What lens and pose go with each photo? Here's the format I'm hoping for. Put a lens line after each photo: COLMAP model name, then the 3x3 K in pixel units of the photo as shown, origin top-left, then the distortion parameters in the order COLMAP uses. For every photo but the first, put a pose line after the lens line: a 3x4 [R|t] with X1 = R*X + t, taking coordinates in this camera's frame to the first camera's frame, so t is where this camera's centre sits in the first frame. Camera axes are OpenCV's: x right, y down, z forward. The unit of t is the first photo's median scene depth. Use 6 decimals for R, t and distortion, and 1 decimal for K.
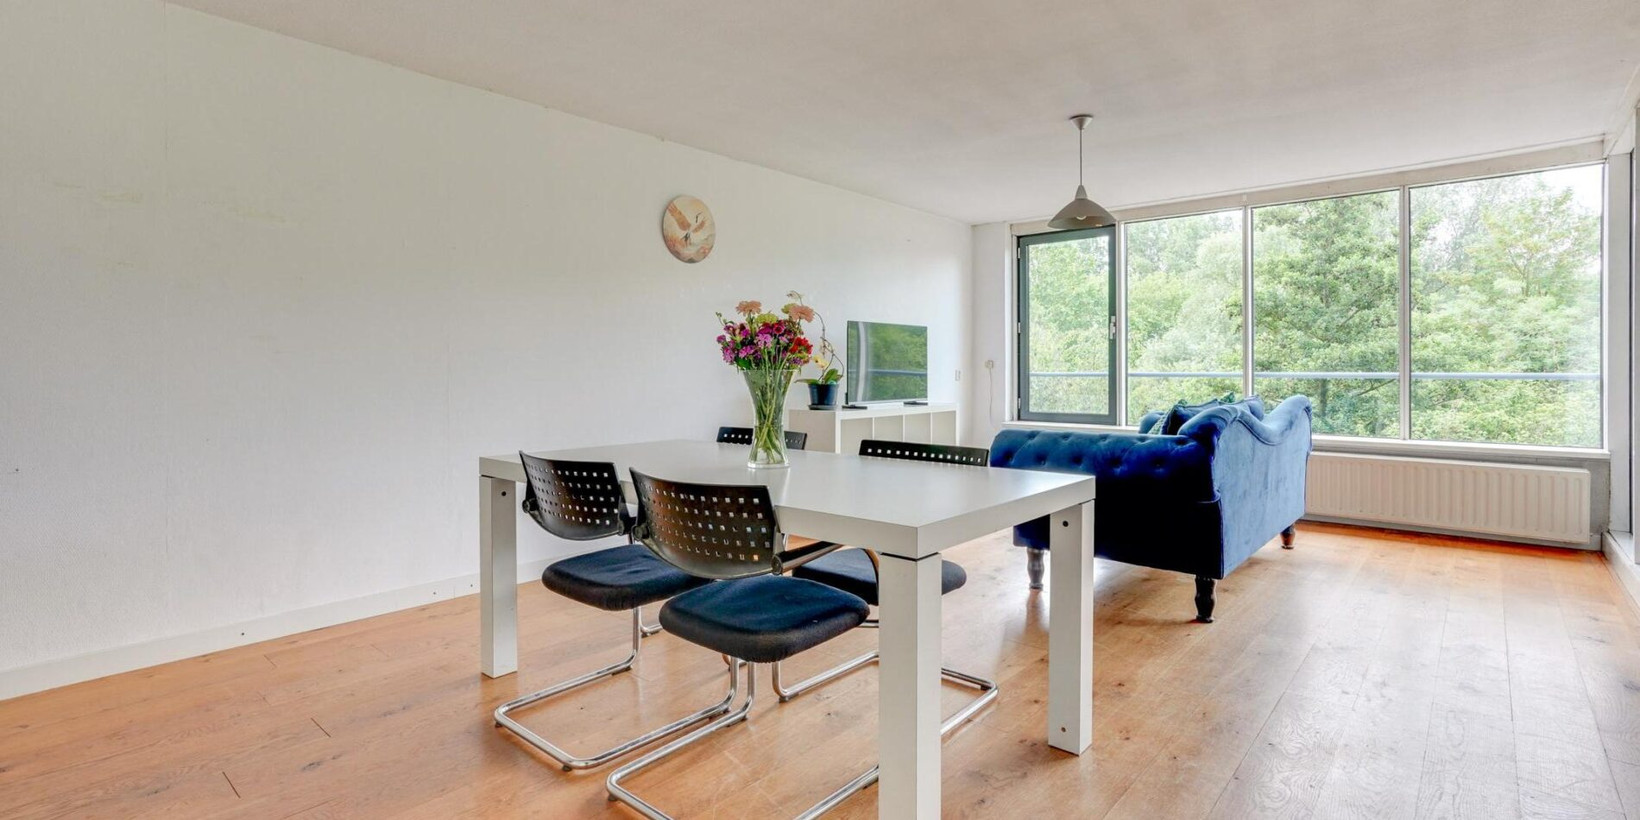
lens RADIAL K [[771.6, 0, 808.4], [0, 771.6, 373.0], [0, 0, 1]] dist [-0.004024, 0.012012]
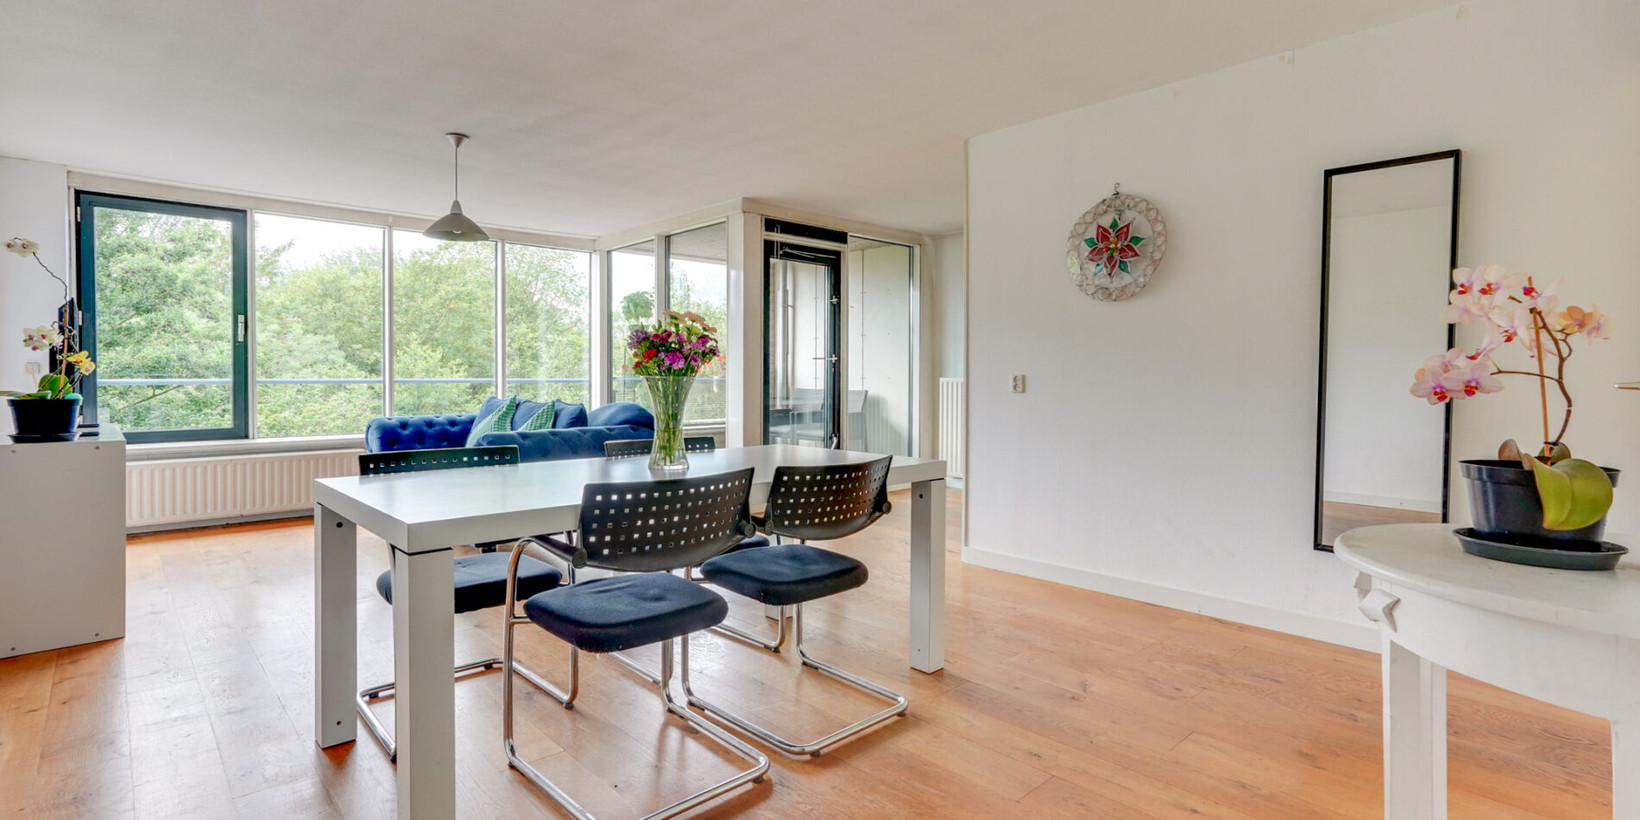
lens RADIAL K [[777.9, 0, 800.9], [0, 777.9, 390.6], [0, 0, 1]] dist [0.001323, 0.000914]
pose [[0.110191, -0.015986, 0.993782, -0.659235], [0.002262, 0.999872, 0.015833, -0.000597], [-0.993908, 0.000504, 0.110213, 0.426154]]
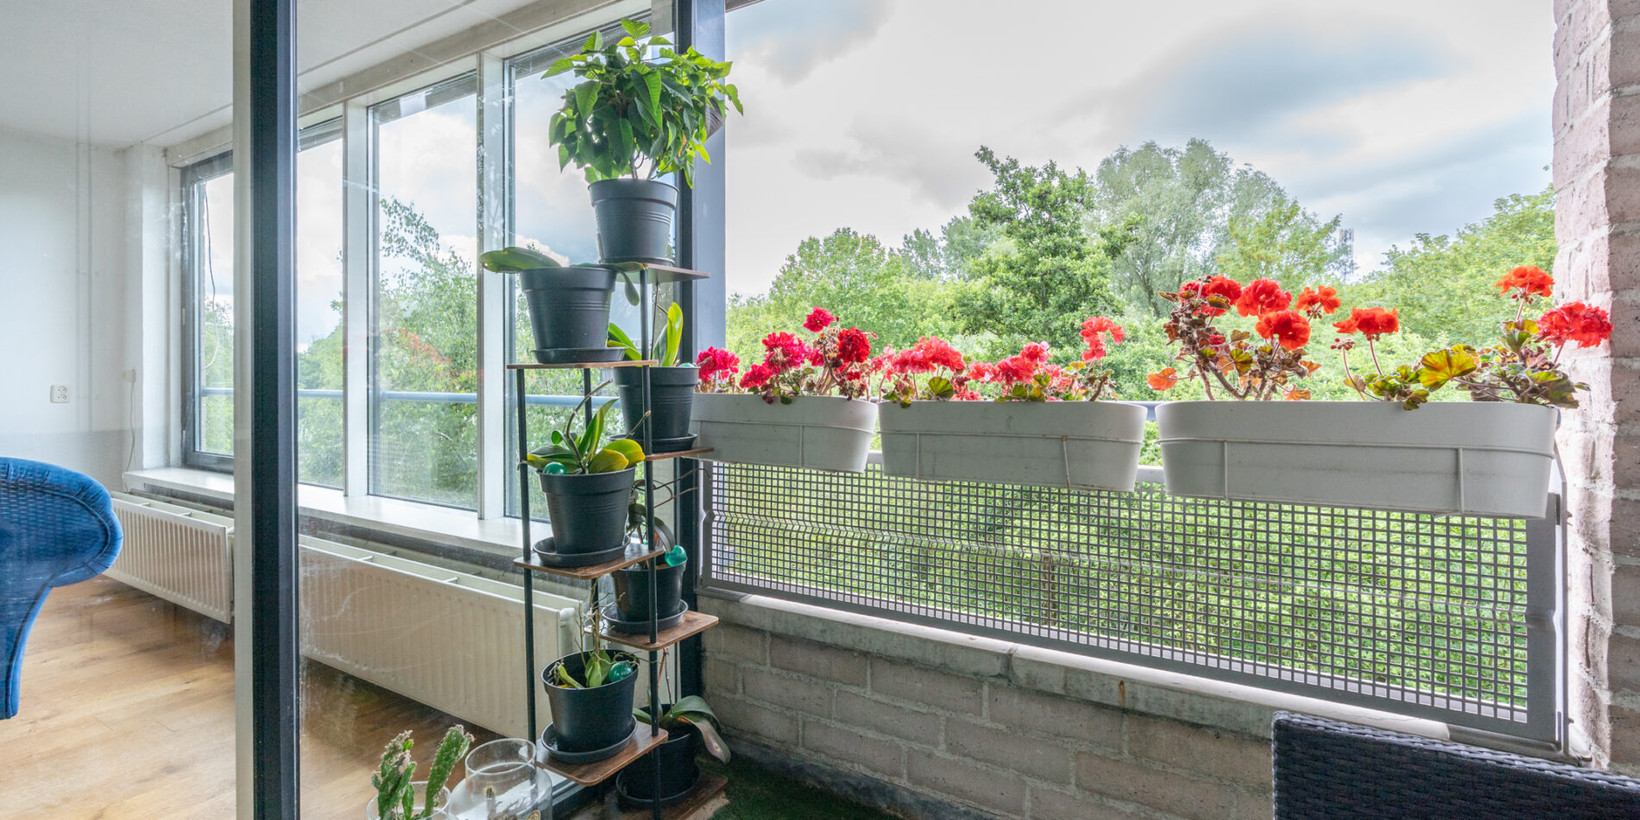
lens RADIAL K [[771.6, 0, 808.4], [0, 771.6, 373.0], [0, 0, 1]] dist [-0.004024, 0.012012]
pose [[0.985278, -0.003697, 0.170921, 1.171613], [0.004142, 0.999989, -0.002244, -0.017443], [-0.170911, 0.002919, 0.985282, 0.535928]]
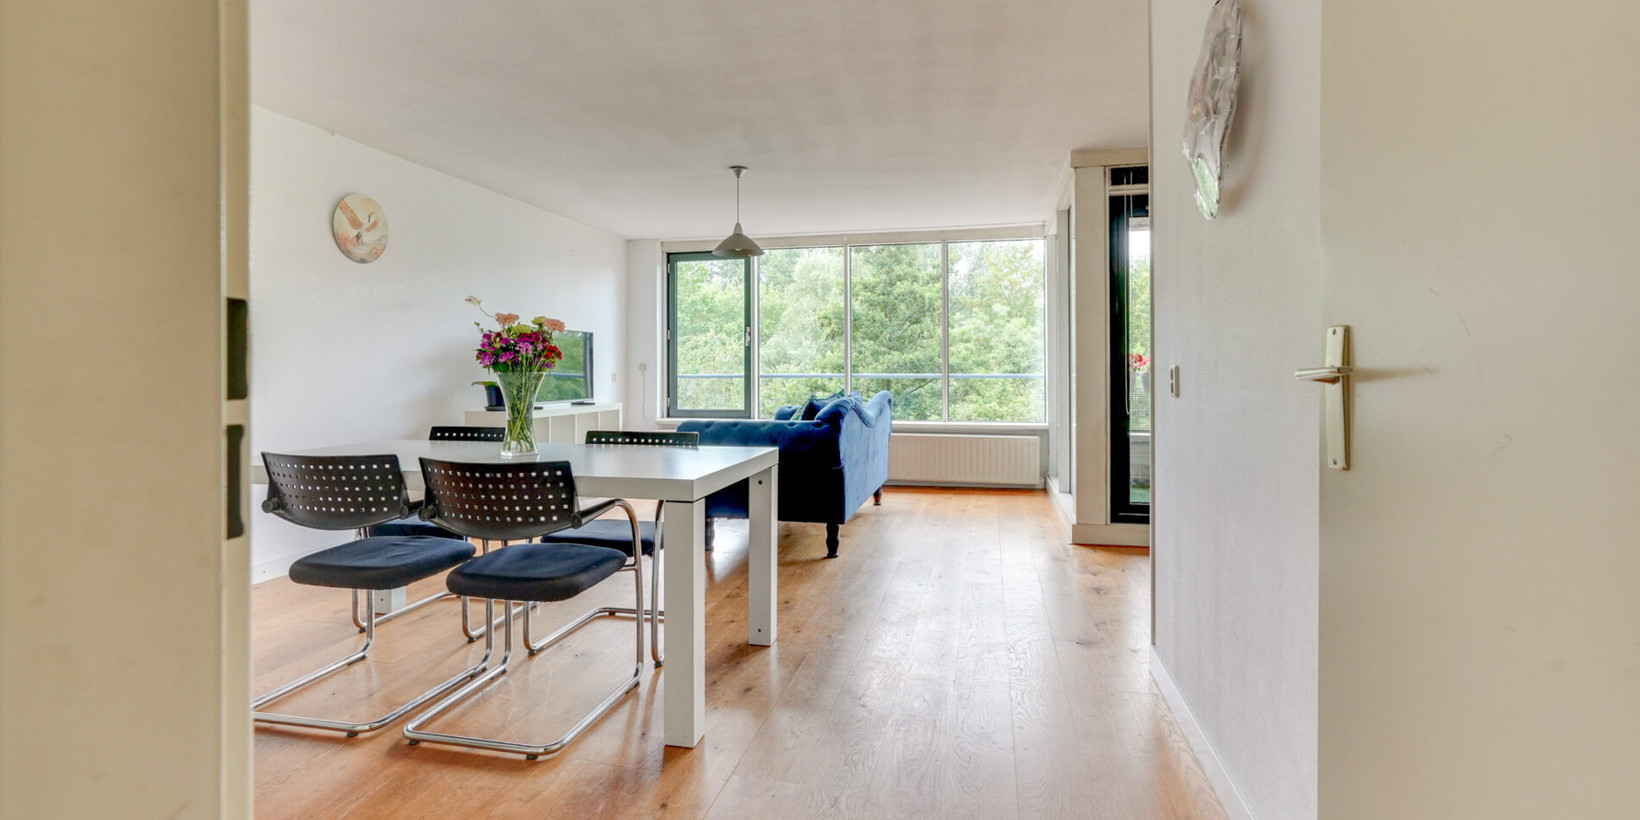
lens RADIAL K [[771.6, 0, 808.4], [0, 771.6, 373.0], [0, 0, 1]] dist [-0.004024, 0.012012]
pose [[0.881993, -0.001707, 0.471259, -0.132371], [0.003343, 0.999991, -0.002635, 0.001104], [-0.471250, 0.003900, 0.881991, -0.144977]]
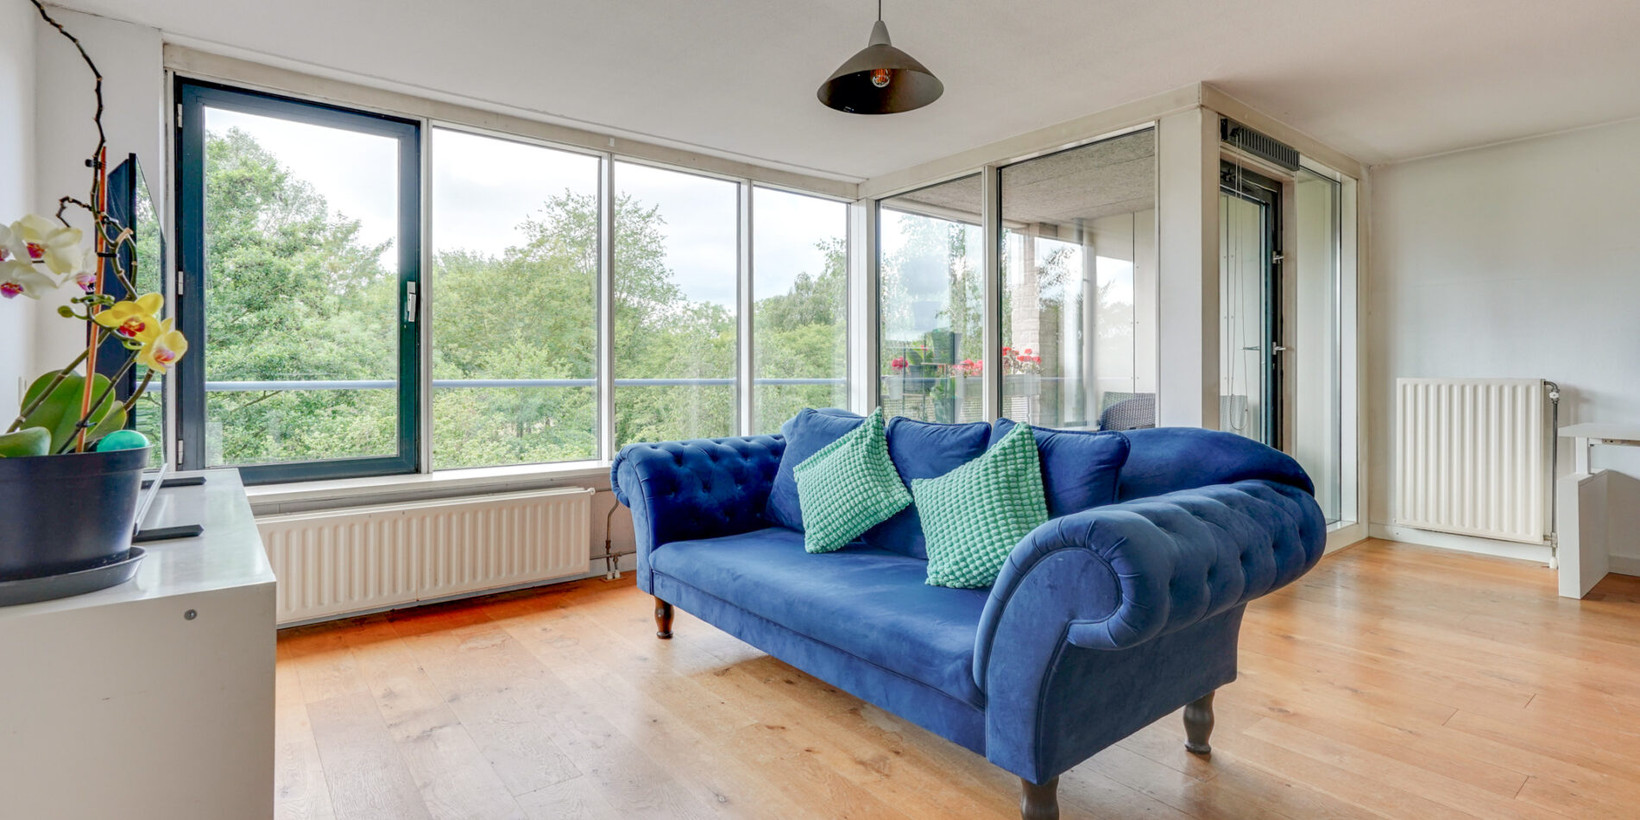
lens RADIAL K [[768.2, 0, 792.4], [0, 768.2, 380.7], [0, 0, 1]] dist [-0.035026, 0.025310]
pose [[0.190349, -0.004326, 0.981707, -0.163347], [0.002868, 0.999988, 0.003850, -0.003390], [-0.981712, 0.002083, 0.190359, 0.977540]]
